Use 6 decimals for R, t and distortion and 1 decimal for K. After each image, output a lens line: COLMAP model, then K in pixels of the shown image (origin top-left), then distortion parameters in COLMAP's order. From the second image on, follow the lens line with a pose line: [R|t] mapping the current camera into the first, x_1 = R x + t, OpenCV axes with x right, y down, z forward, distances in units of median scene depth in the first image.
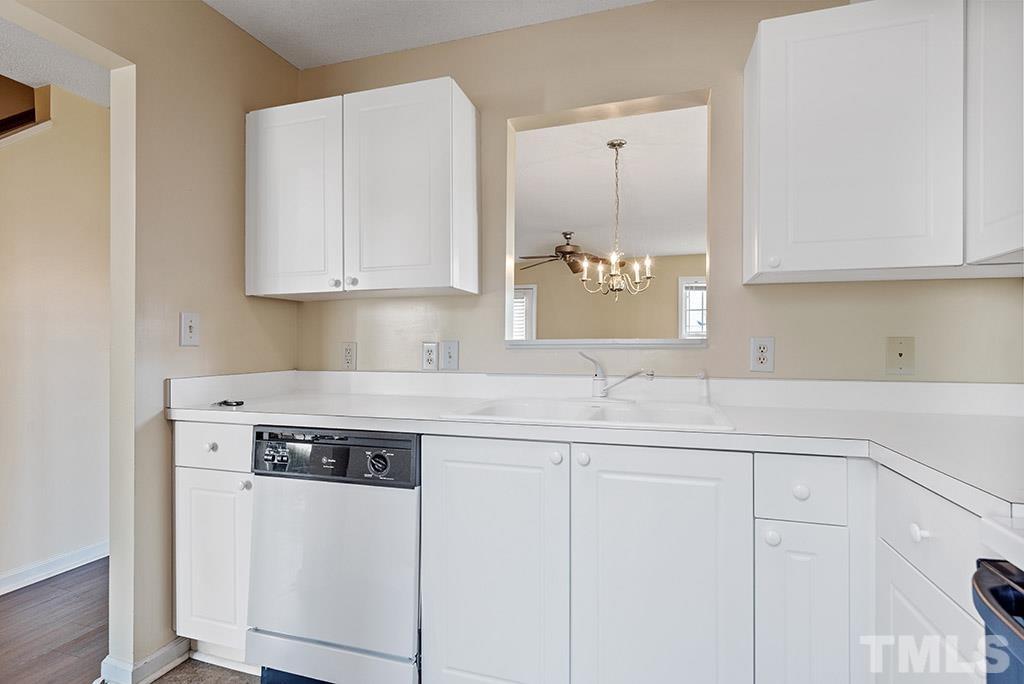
lens RADIAL K [[498.3, 0, 512.9], [0, 498.3, 363.1], [0, 0, 1]] dist [-0.001083, -0.000478]
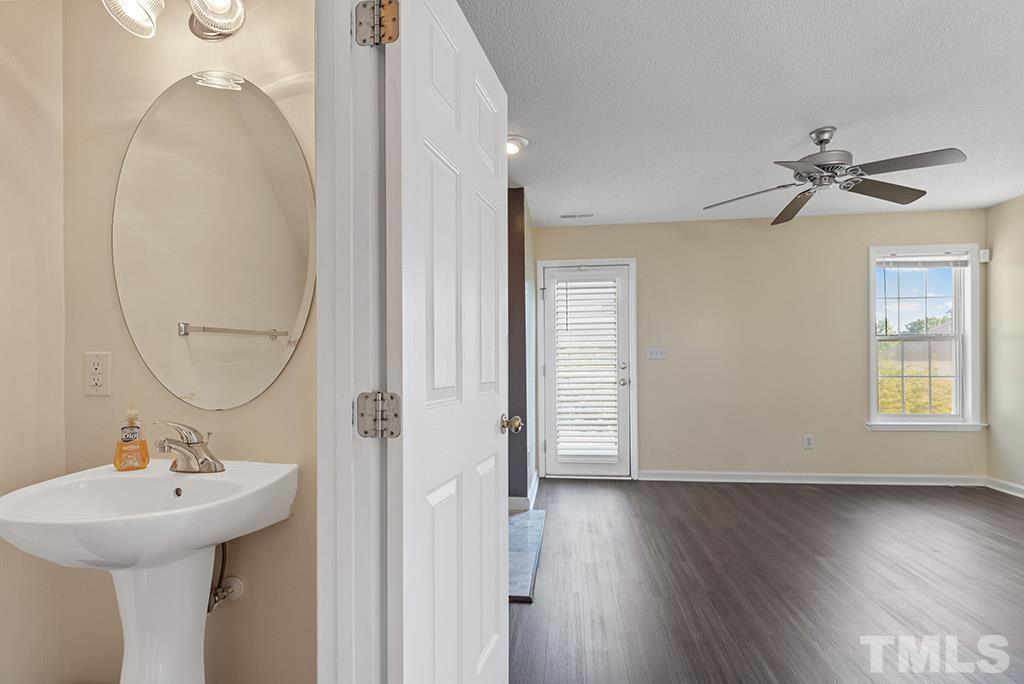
lens RADIAL K [[498.3, 0, 512.9], [0, 498.3, 363.1], [0, 0, 1]] dist [-0.001083, -0.000478]
pose [[0.983430, -0.011545, 0.180922, -0.237935], [0.016926, 0.999458, -0.028230, -0.012194], [-0.180498, 0.030825, 0.983092, 0.456838]]
